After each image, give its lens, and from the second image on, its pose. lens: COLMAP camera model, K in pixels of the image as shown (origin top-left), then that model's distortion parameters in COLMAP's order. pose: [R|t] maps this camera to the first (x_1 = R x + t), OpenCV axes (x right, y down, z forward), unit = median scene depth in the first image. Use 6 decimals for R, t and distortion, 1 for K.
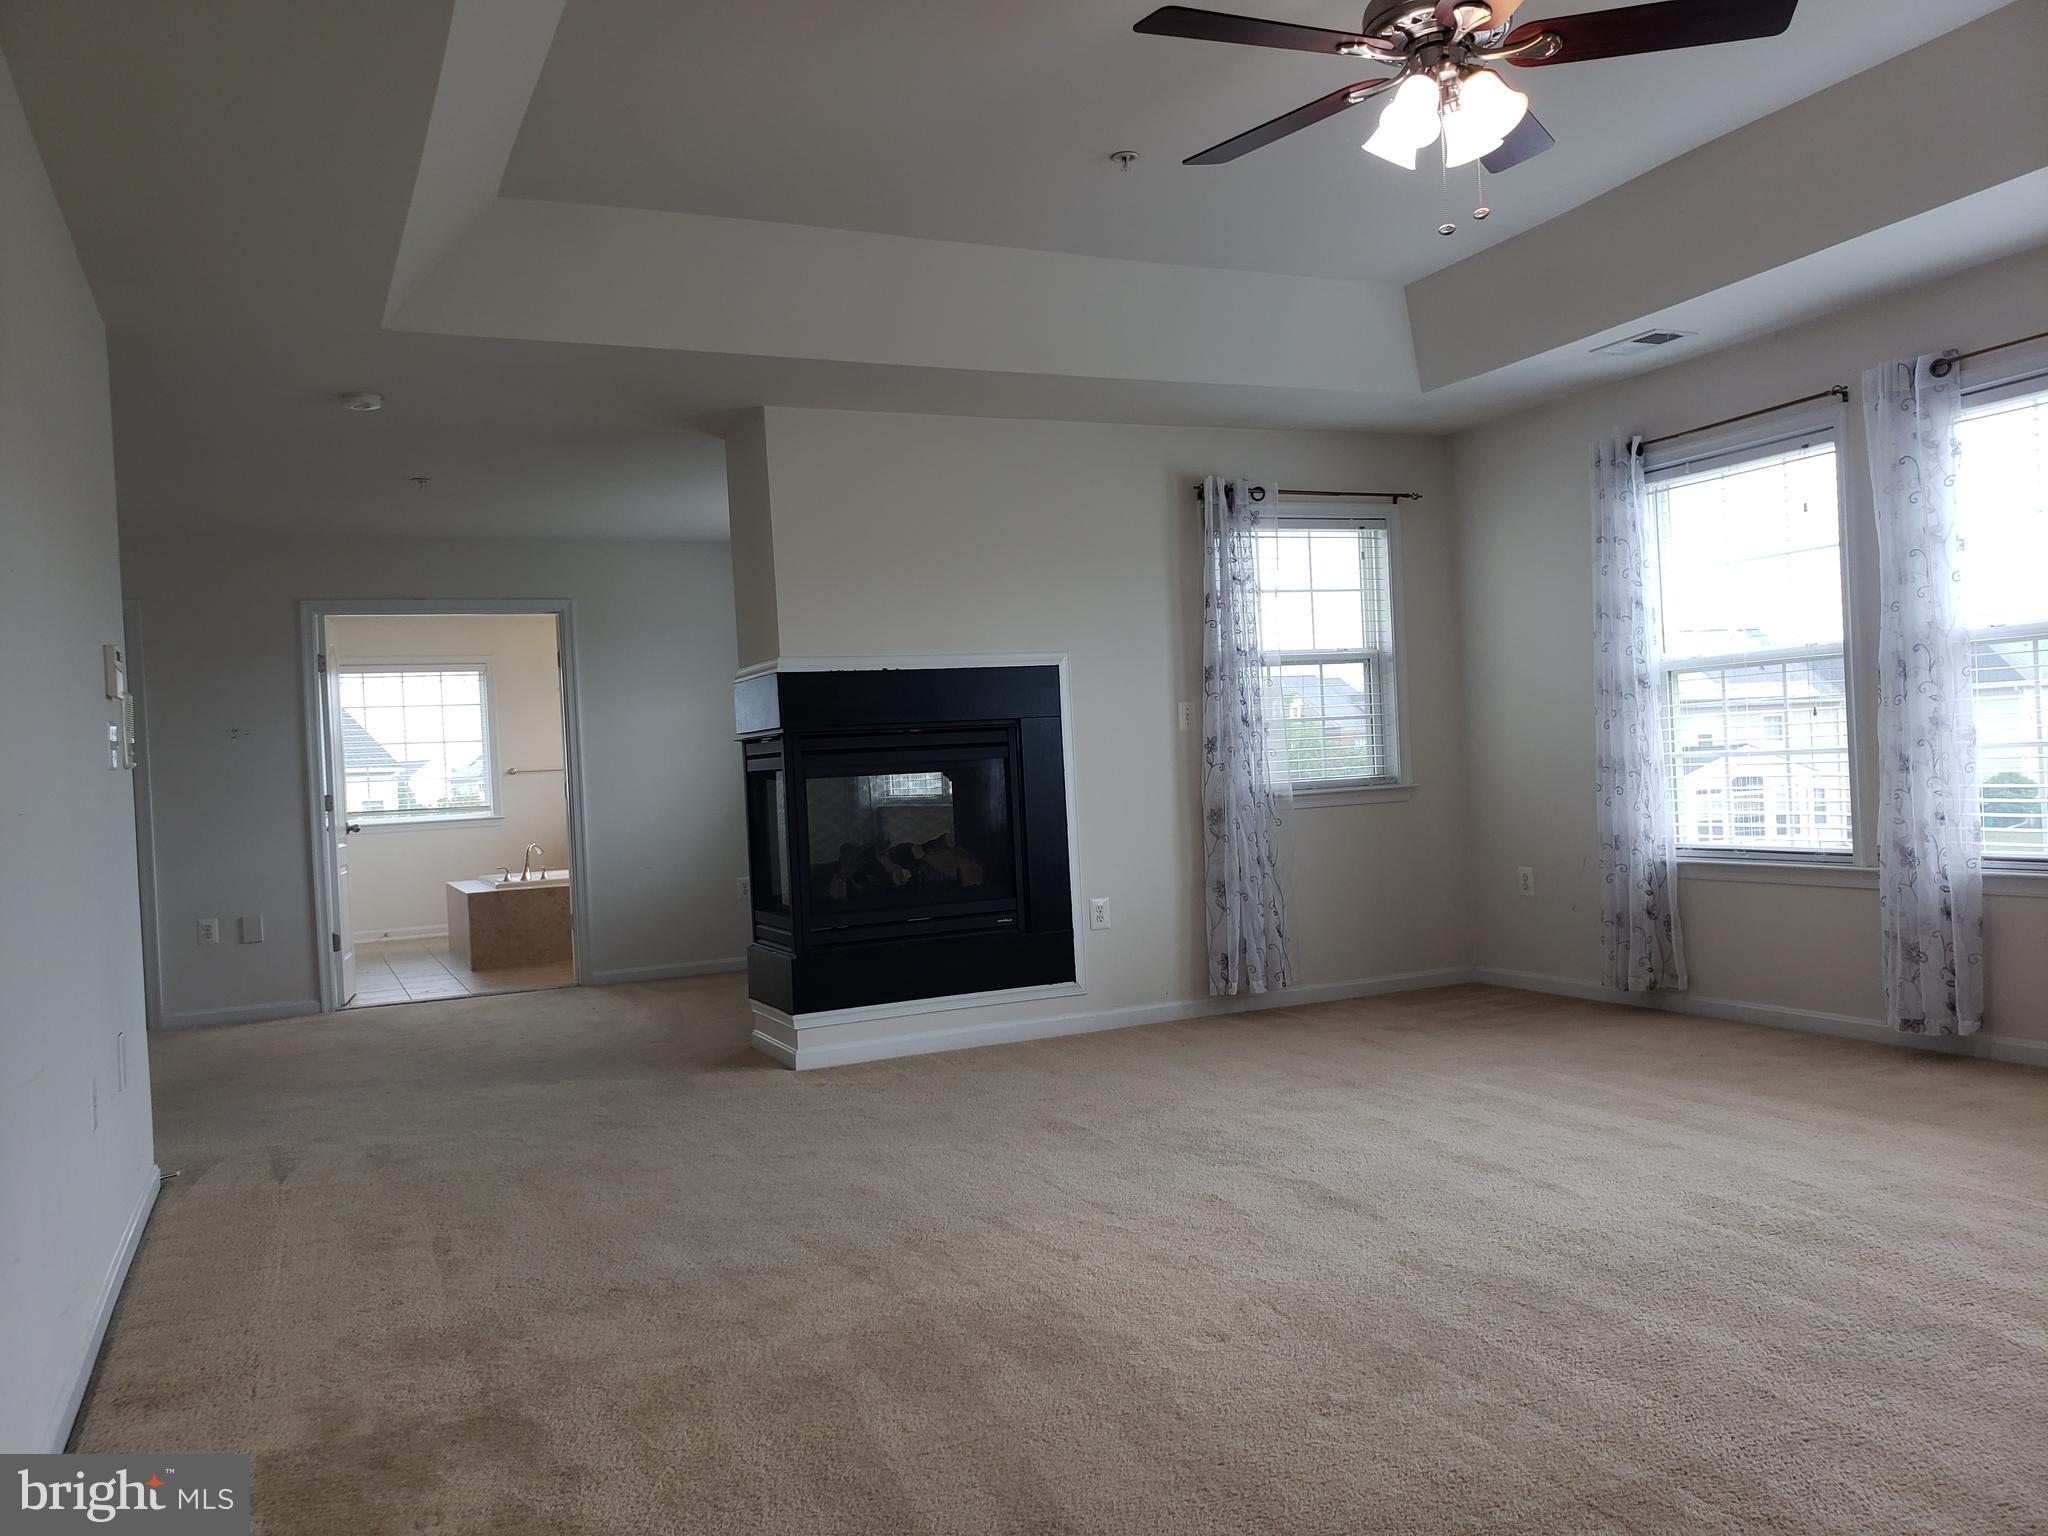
lens RADIAL K [[1592.9, 0, 1027.5], [0, 1592.9, 767.7], [0, 0, 1]] dist [0.068583, -0.111221]
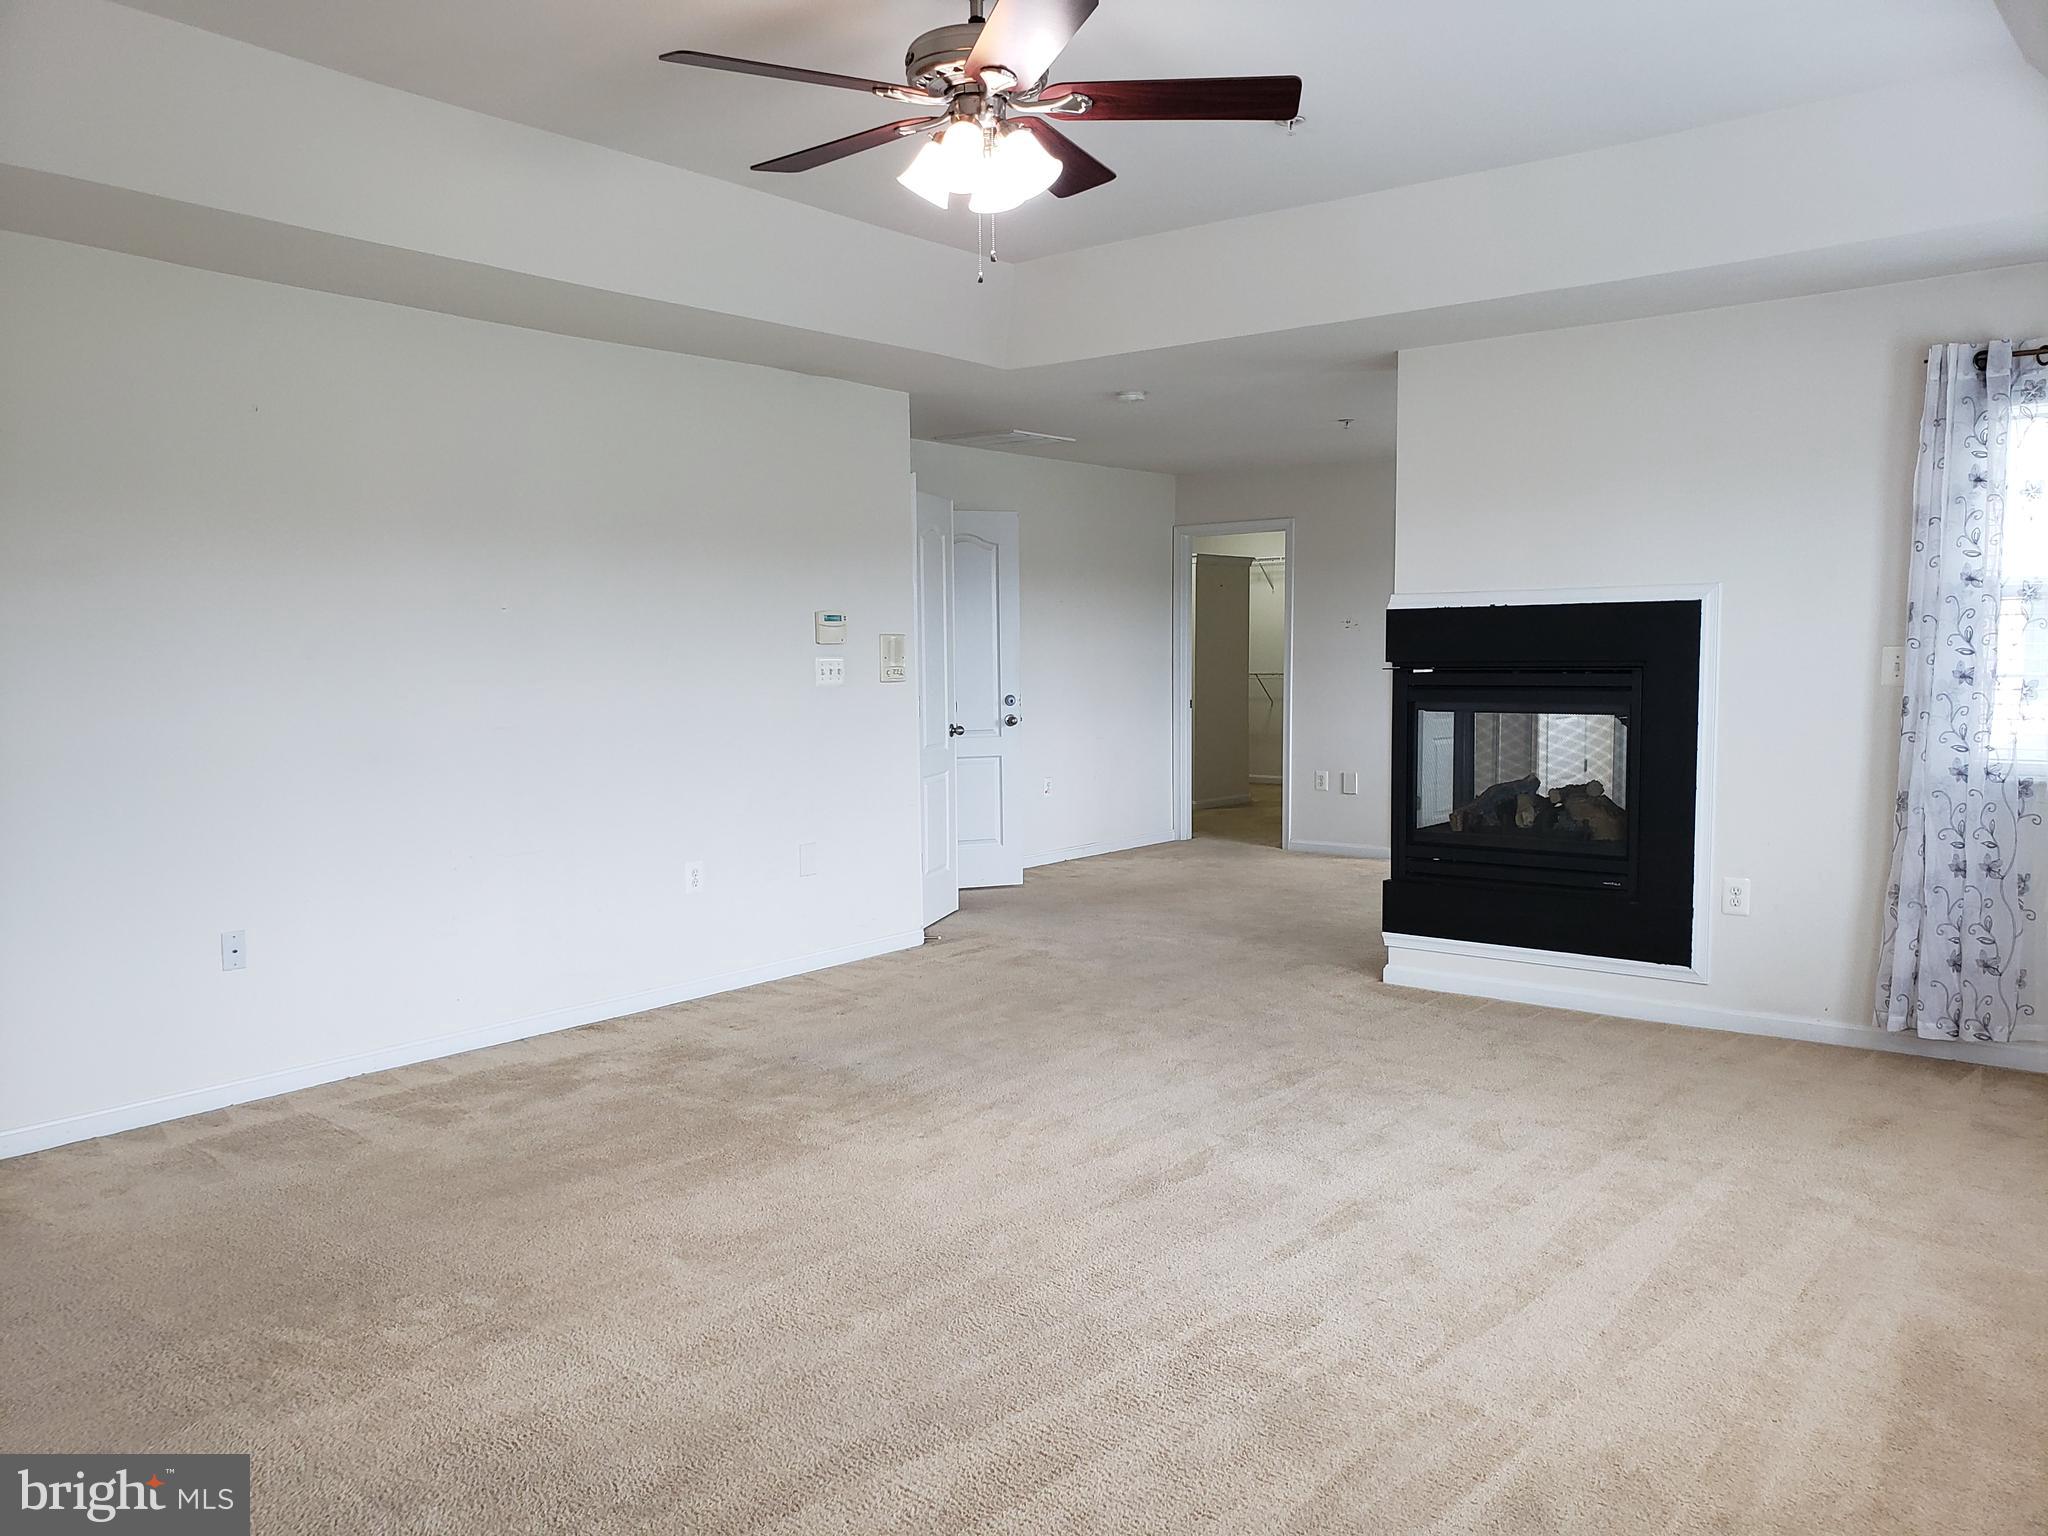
lens RADIAL K [[1591.0, 0, 1009.4], [0, 1591.0, 795.0], [0, 0, 1]] dist [0.061588, -0.006309]
pose [[0.443434, 0.132300, -0.886489, 0.658200], [-0.012876, 0.989884, 0.141291, -0.081330], [0.896214, -0.051239, 0.440652, 0.297566]]
